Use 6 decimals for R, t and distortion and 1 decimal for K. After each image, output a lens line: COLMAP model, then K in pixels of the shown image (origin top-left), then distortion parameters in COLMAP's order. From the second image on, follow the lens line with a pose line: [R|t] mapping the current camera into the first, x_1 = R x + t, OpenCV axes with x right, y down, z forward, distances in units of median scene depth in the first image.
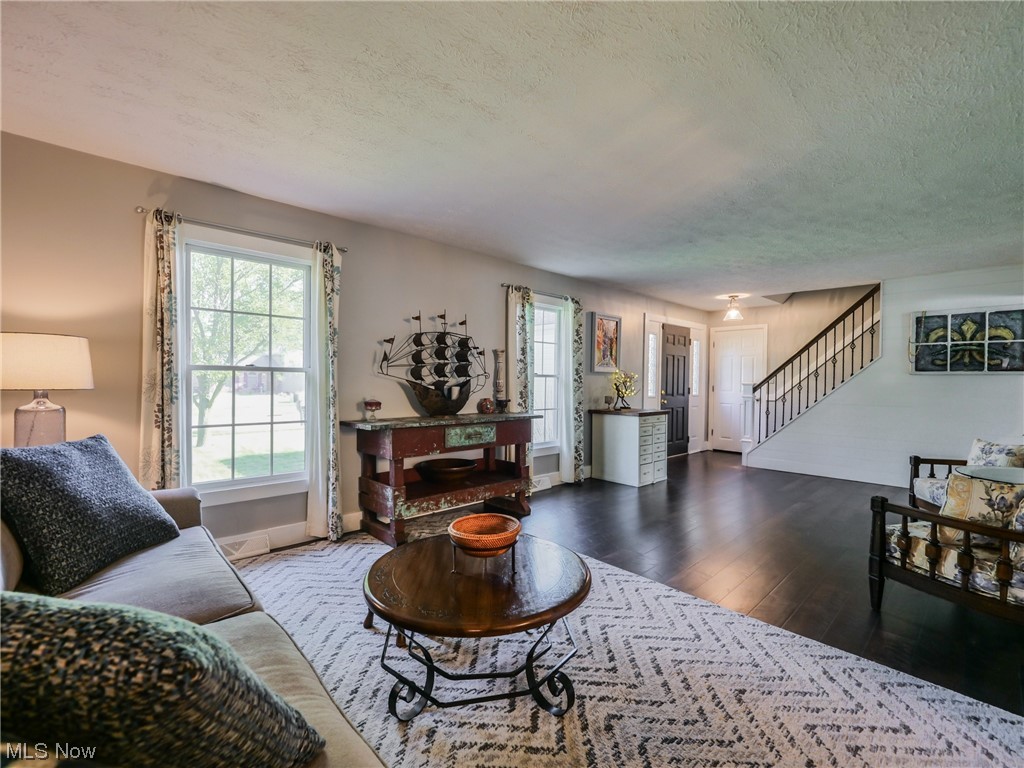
lens RADIAL K [[451.5, 0, 505.3], [0, 451.5, 381.1], [0, 0, 1]] dist [-0.009050, 0.001799]
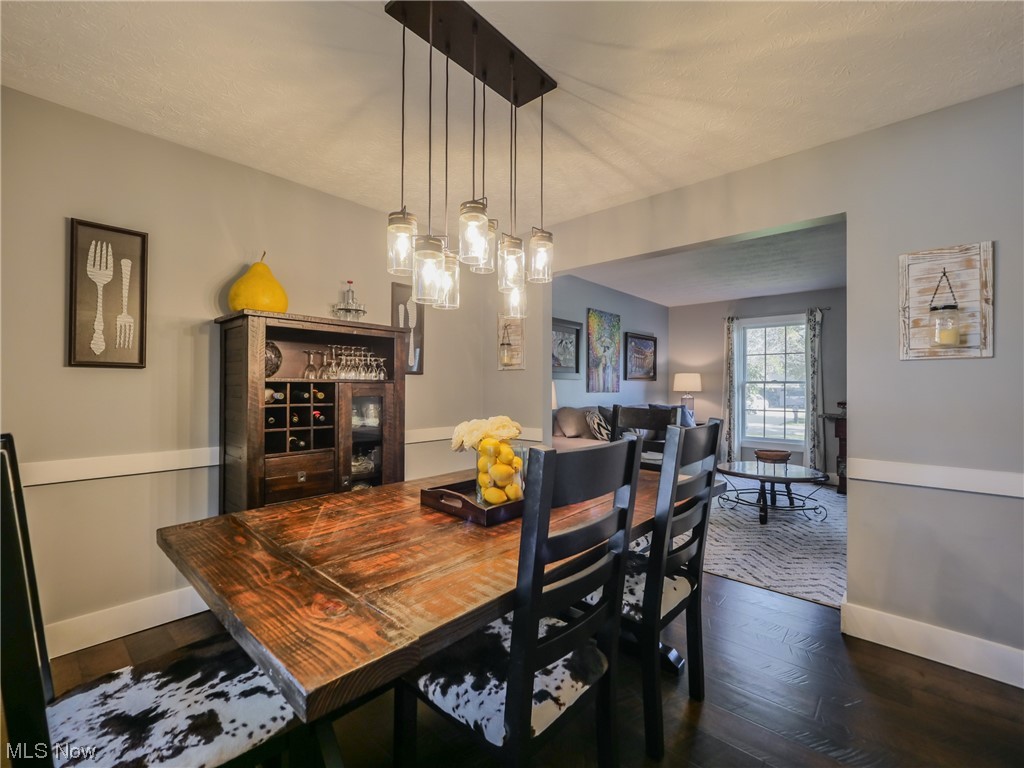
lens RADIAL K [[451.5, 0, 507.0], [0, 451.5, 382.6], [0, 0, 1]] dist [-0.009050, 0.001799]
pose [[0.072998, -0.018996, -0.997151, 1.161205], [-0.007845, 0.999777, -0.019620, 0.017401], [0.997301, 0.009255, 0.072832, -0.265471]]
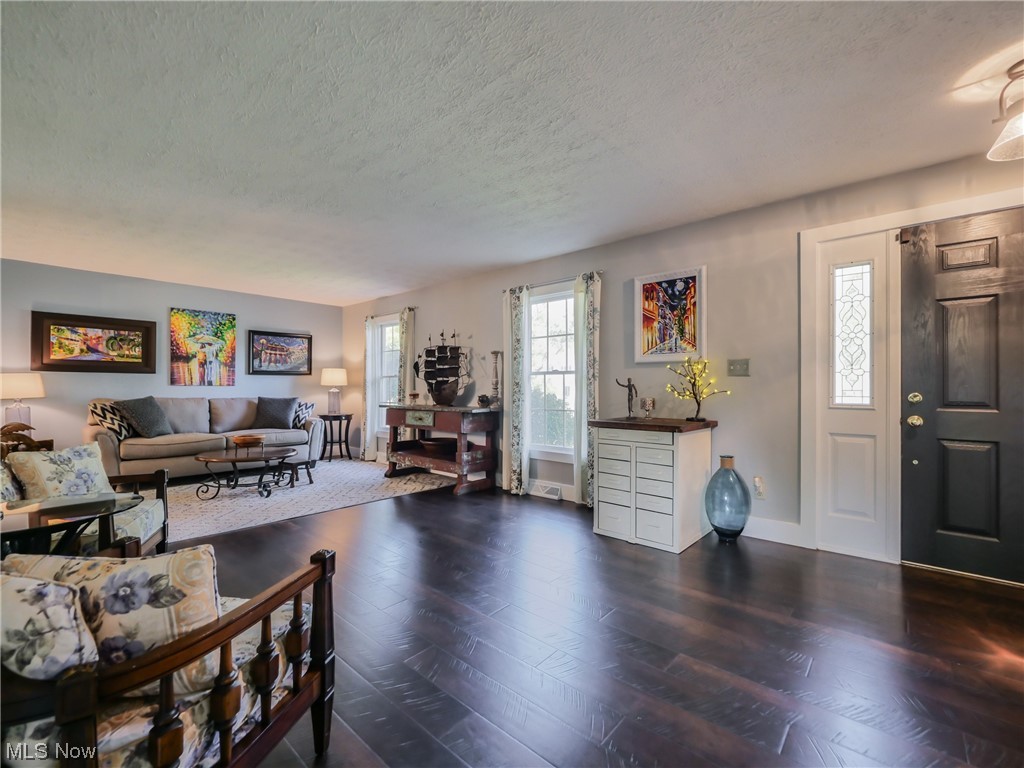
lens RADIAL K [[451.5, 0, 505.3], [0, 451.5, 386.0], [0, 0, 1]] dist [-0.009050, 0.001799]
pose [[0.095546, -0.015713, -0.995301, 1.429535], [-0.003445, 0.999864, -0.016115, 0.044532], [0.995419, 0.004969, 0.095479, 1.196630]]
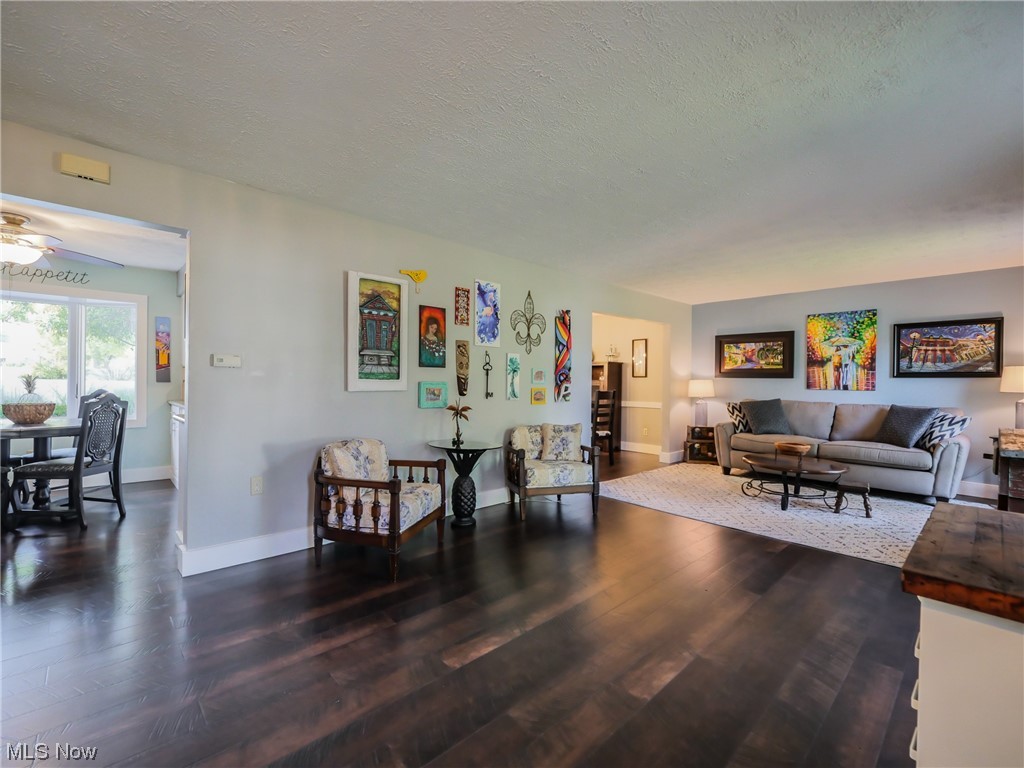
lens RADIAL K [[451.5, 0, 519.4], [0, 451.5, 388.6], [0, 0, 1]] dist [-0.009050, 0.001799]
pose [[-0.999602, -0.023655, -0.015368, 0.795934], [-0.023945, 0.999533, 0.018982, 0.010540], [0.014911, 0.019343, -0.999702, 1.854874]]
